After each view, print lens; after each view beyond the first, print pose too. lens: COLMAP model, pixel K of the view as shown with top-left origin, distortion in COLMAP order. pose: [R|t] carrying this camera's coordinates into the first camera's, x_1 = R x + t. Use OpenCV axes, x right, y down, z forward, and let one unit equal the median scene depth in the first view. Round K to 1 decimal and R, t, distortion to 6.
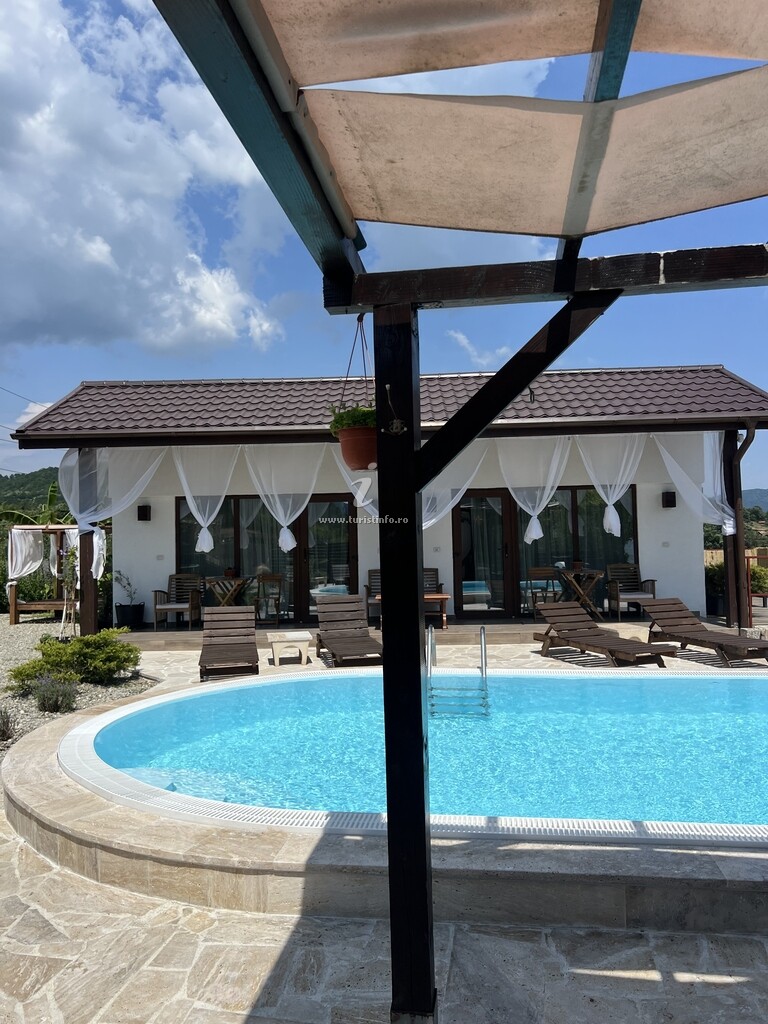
lens RADIAL K [[776.1, 0, 384.0], [0, 776.1, 512.0], [0, 0, 1]] dist [0.004475, 0.000717]
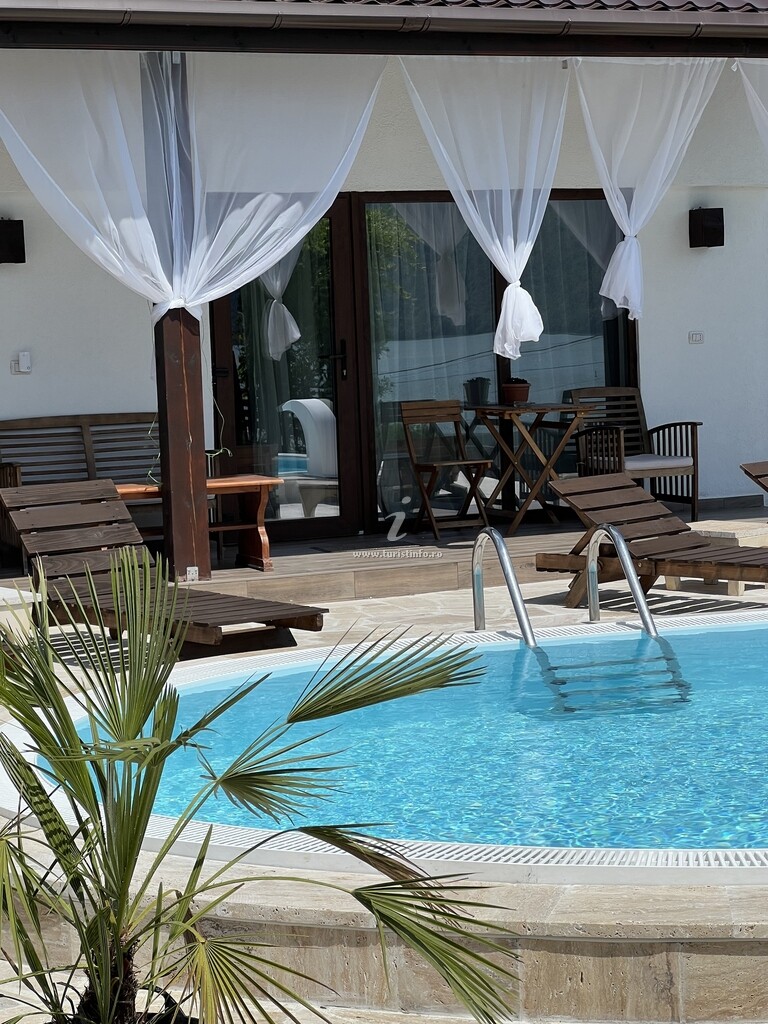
lens RADIAL K [[2282.7, 0, 384.0], [0, 2282.7, 512.0], [0, 0, 1]] dist [0.046592, 0.182357]
pose [[0.910700, -0.050941, 0.409914, -0.381495], [0.010244, 0.994846, 0.100875, 0.013221], [-0.412940, -0.087668, 0.906529, -0.046461]]
